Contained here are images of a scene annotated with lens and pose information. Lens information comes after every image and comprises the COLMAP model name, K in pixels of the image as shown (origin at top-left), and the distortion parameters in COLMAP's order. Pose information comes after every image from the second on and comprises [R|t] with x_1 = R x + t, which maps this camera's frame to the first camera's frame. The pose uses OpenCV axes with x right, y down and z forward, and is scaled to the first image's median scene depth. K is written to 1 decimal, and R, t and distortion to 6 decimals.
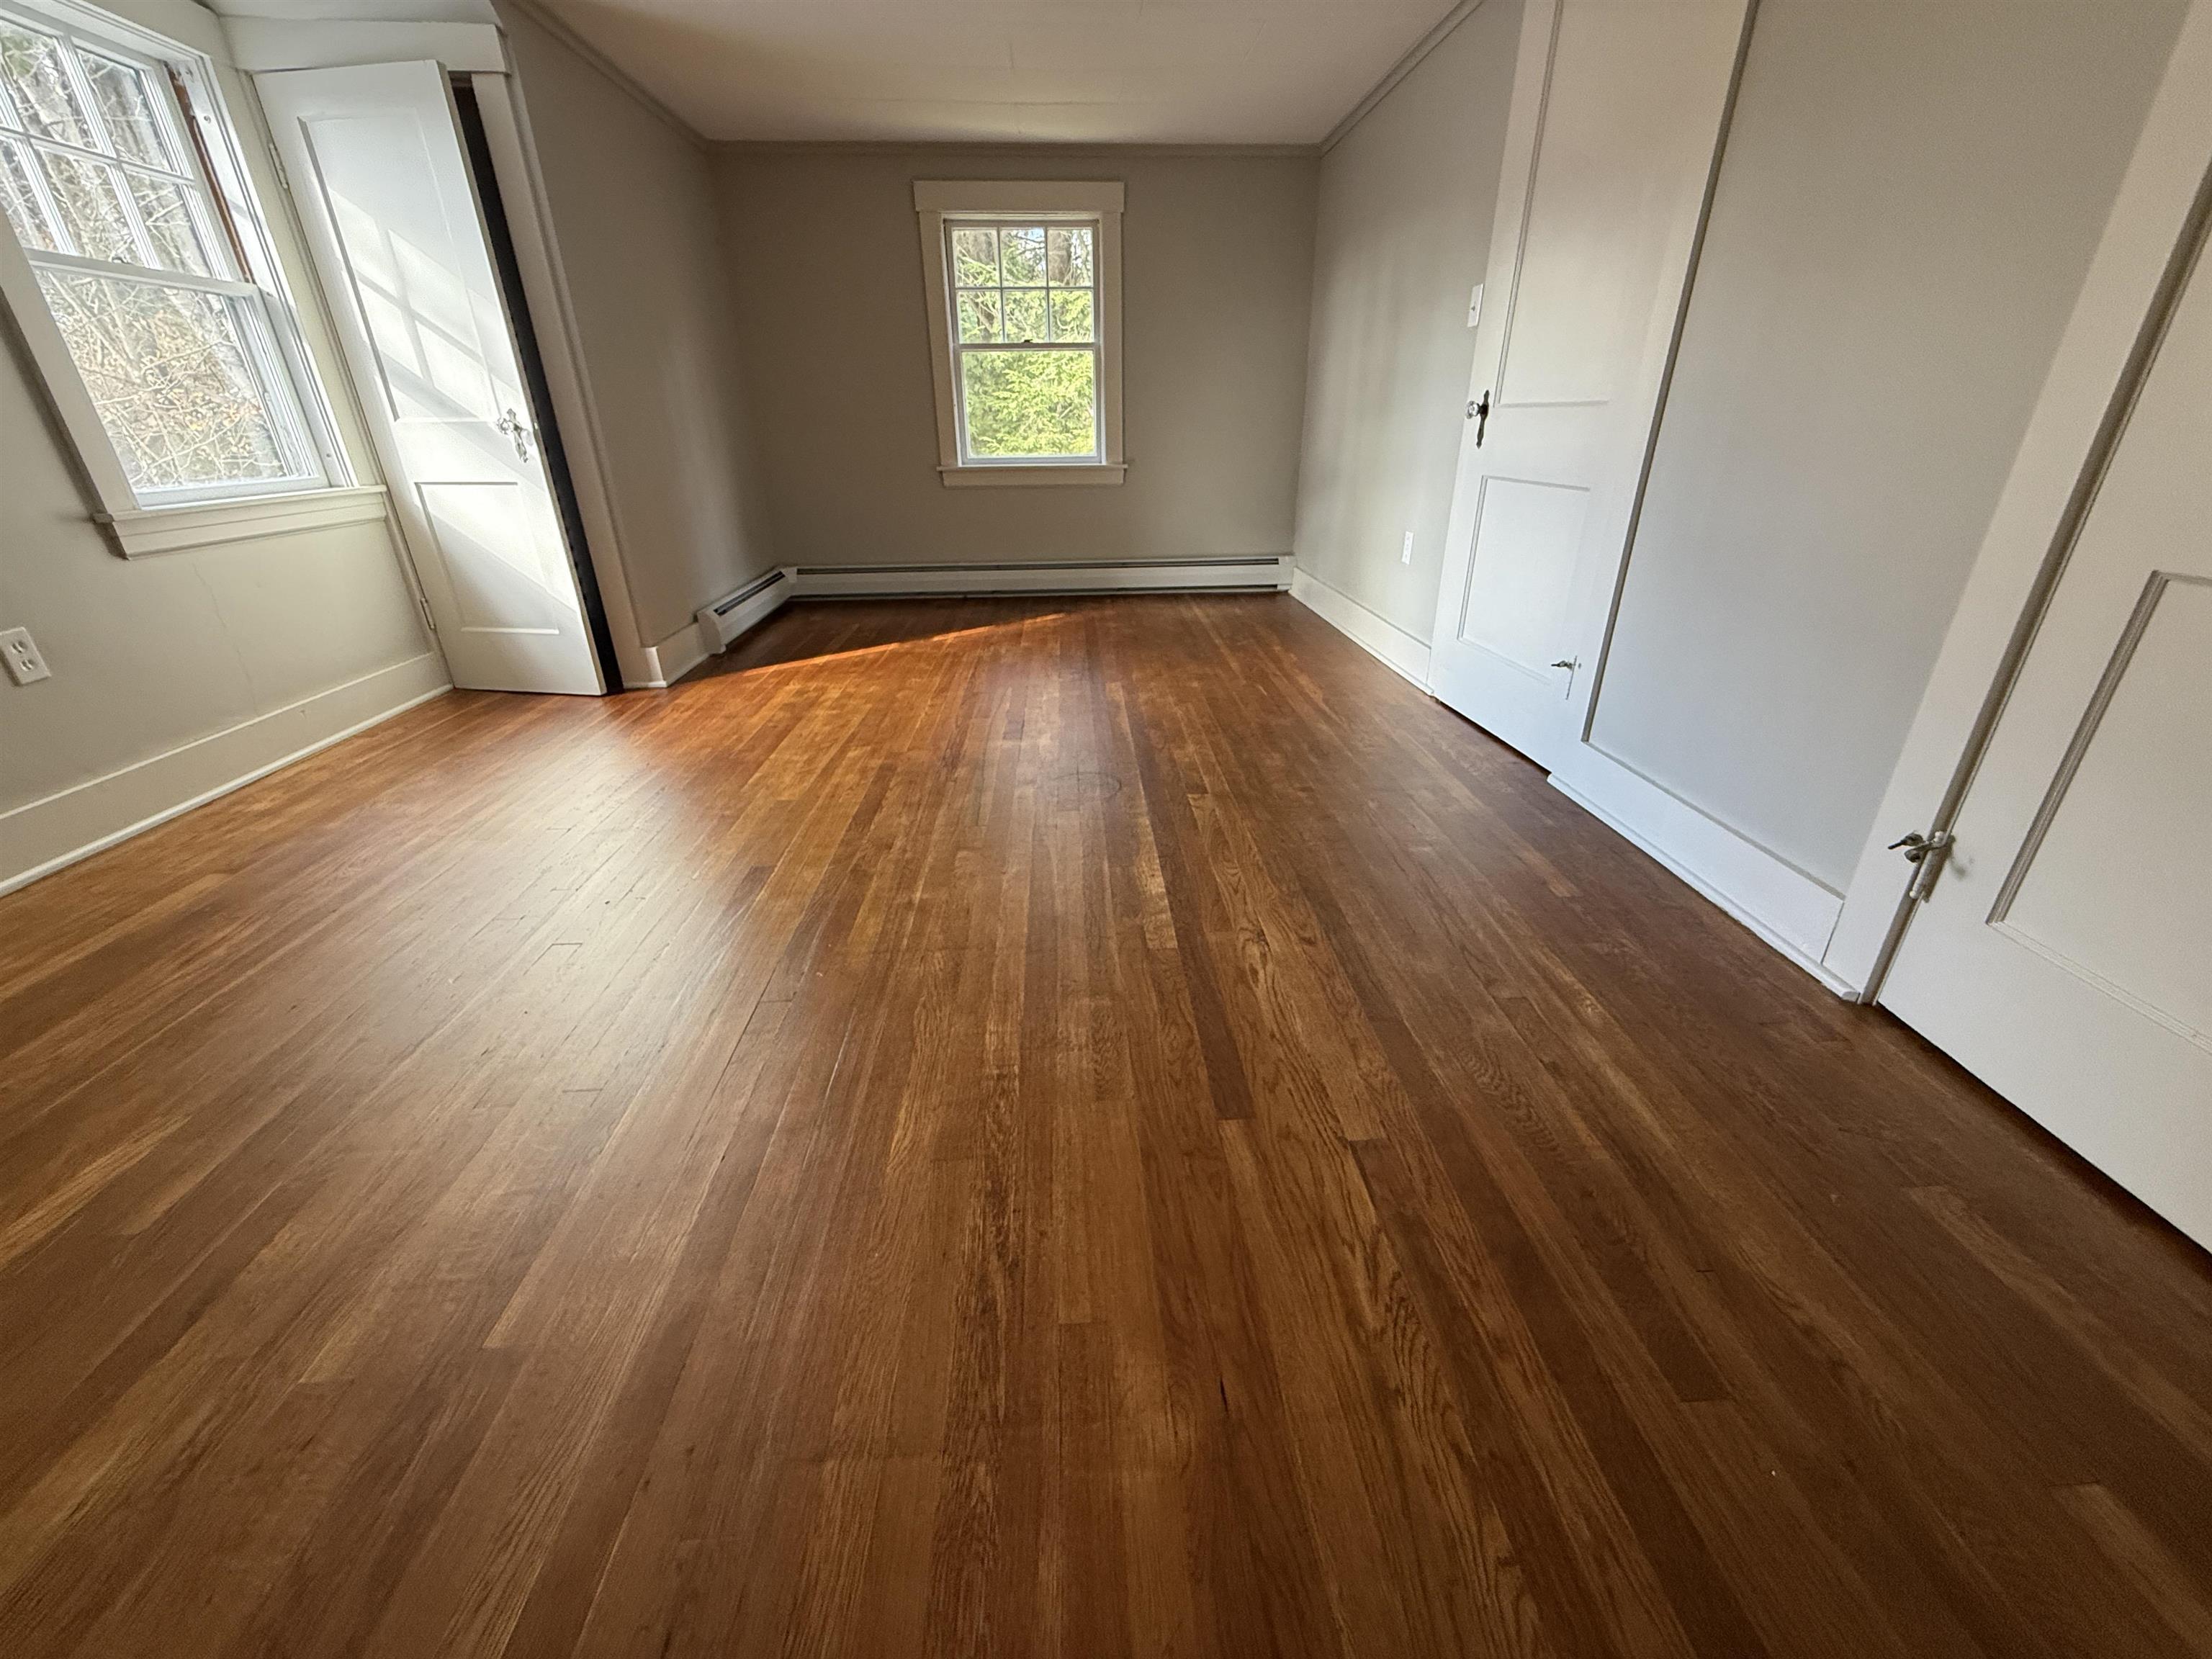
lens RADIAL K [[877.9, 0, 1106.0], [0, 877.9, 829.5], [0, 0, 1]] dist [-0.000445, 0.000057]
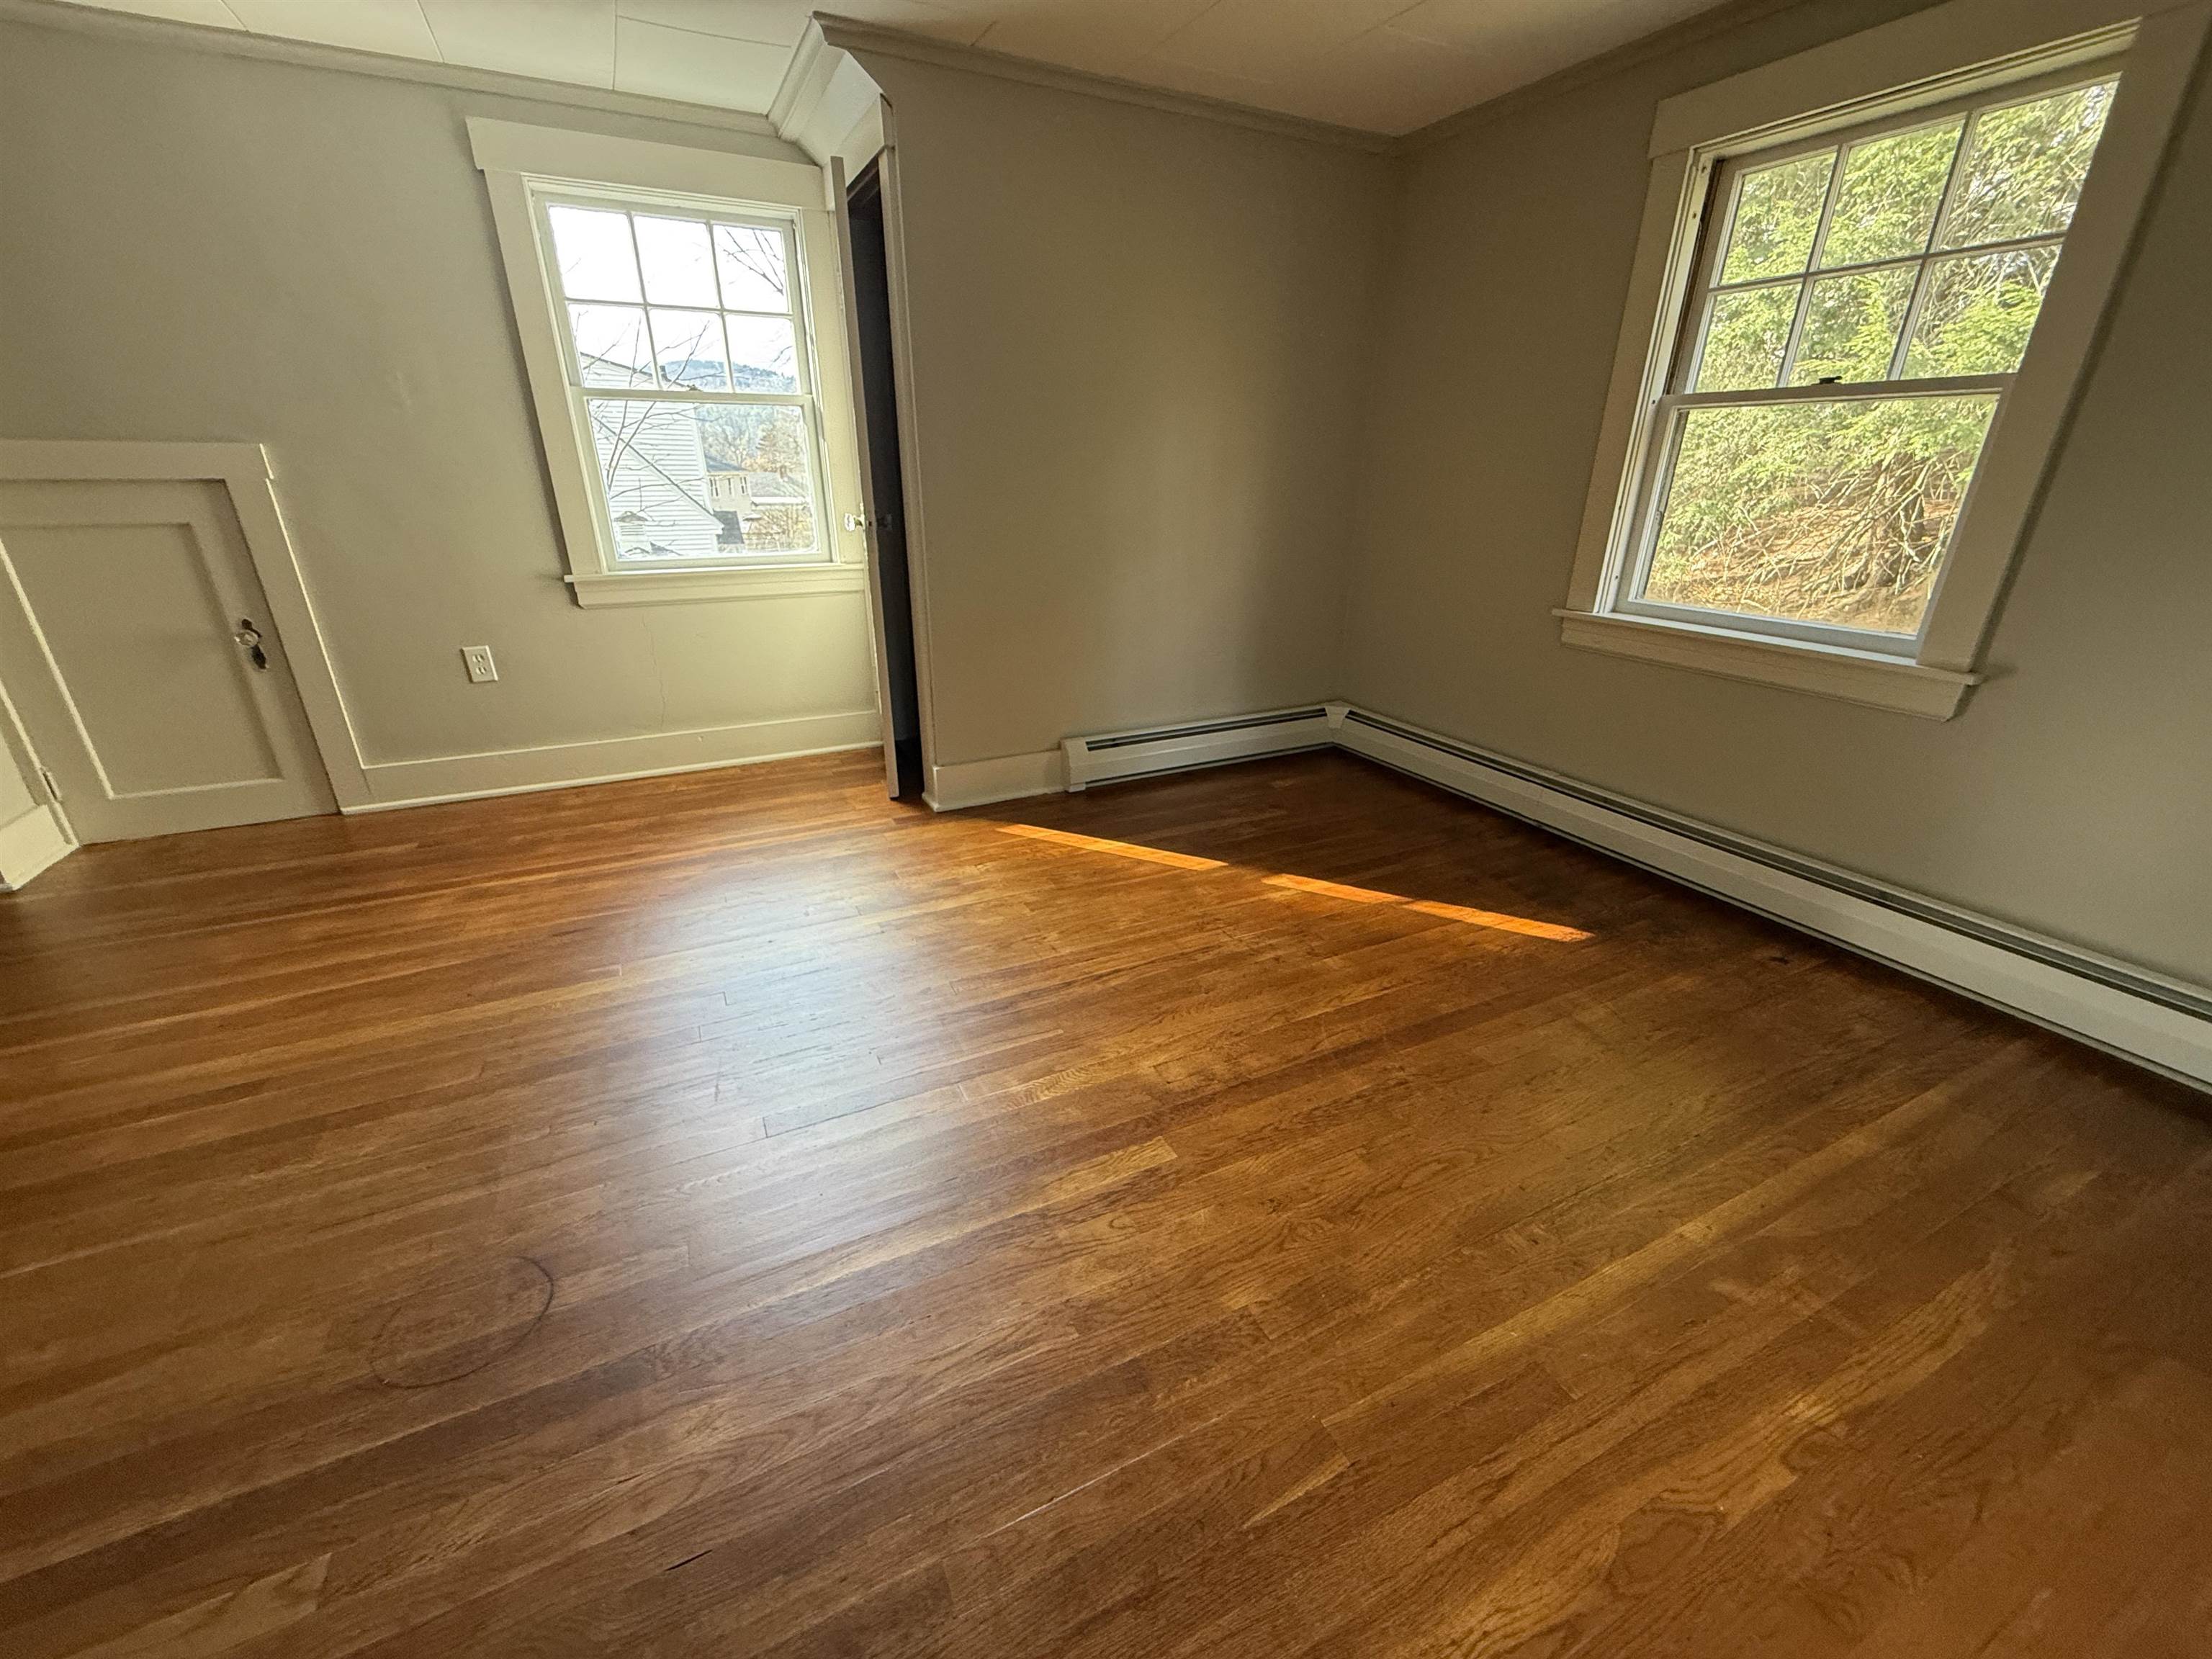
lens RADIAL K [[877.9, 0, 1106.0], [0, 877.9, 829.5], [0, 0, 1]] dist [-0.000445, 0.000057]
pose [[0.400715, 0.360300, -0.842384, 0.313650], [-0.398742, 0.896371, 0.193713, -0.383847], [0.824883, 0.258270, 0.502856, 0.701317]]
